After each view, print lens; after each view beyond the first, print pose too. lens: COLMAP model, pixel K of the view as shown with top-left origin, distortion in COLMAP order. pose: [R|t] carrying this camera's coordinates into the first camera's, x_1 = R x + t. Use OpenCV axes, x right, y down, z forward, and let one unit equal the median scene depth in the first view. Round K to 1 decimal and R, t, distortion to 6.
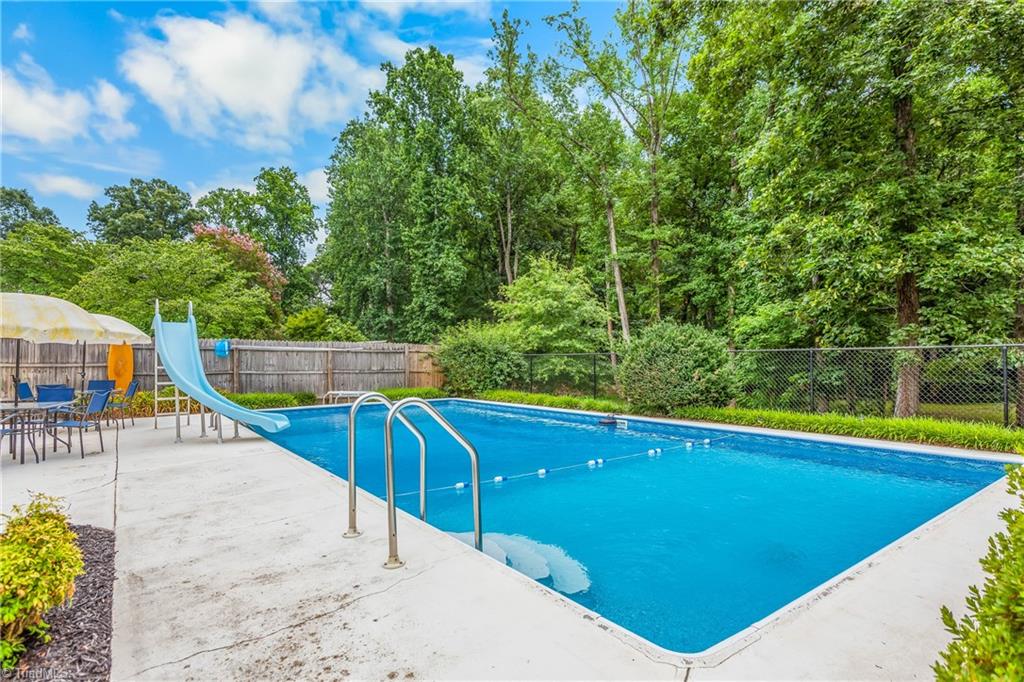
lens RADIAL K [[515.6, 0, 512.0], [0, 515.6, 341.0], [0, 0, 1]] dist [-0.000086, -0.000038]
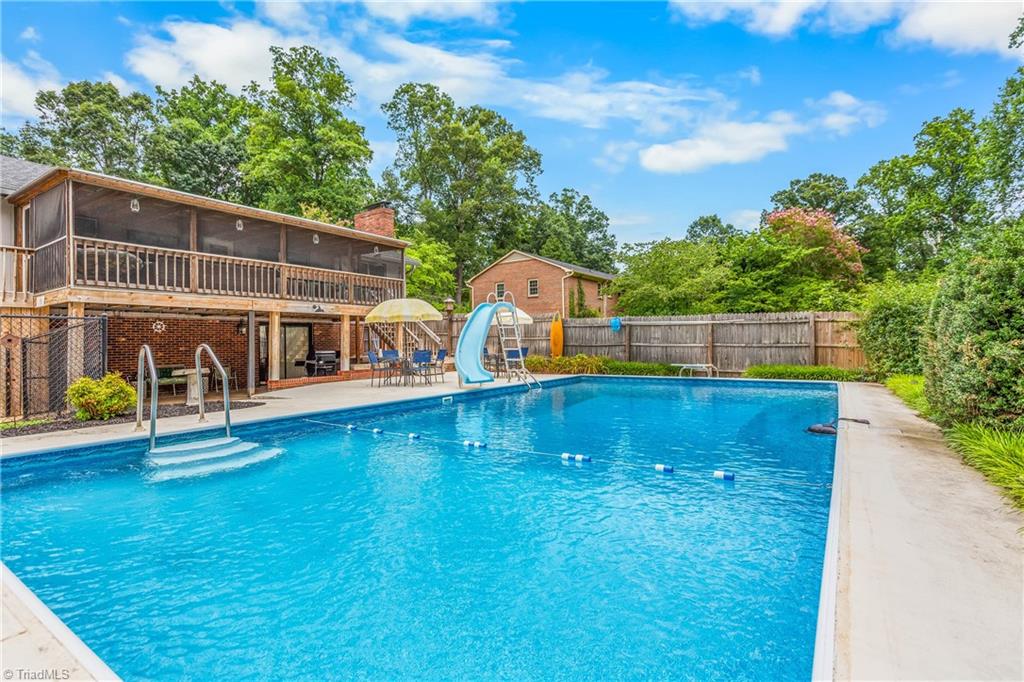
lens RADIAL K [[477.4, 0, 512.3], [0, 477.4, 335.7], [0, 0, 1]] dist [0.000497, -0.000151]
pose [[0.336332, -0.011980, -0.941667, 0.363180], [0.039263, 0.999228, 0.001312, 0.024851], [0.940925, -0.037413, 0.336543, 0.317561]]
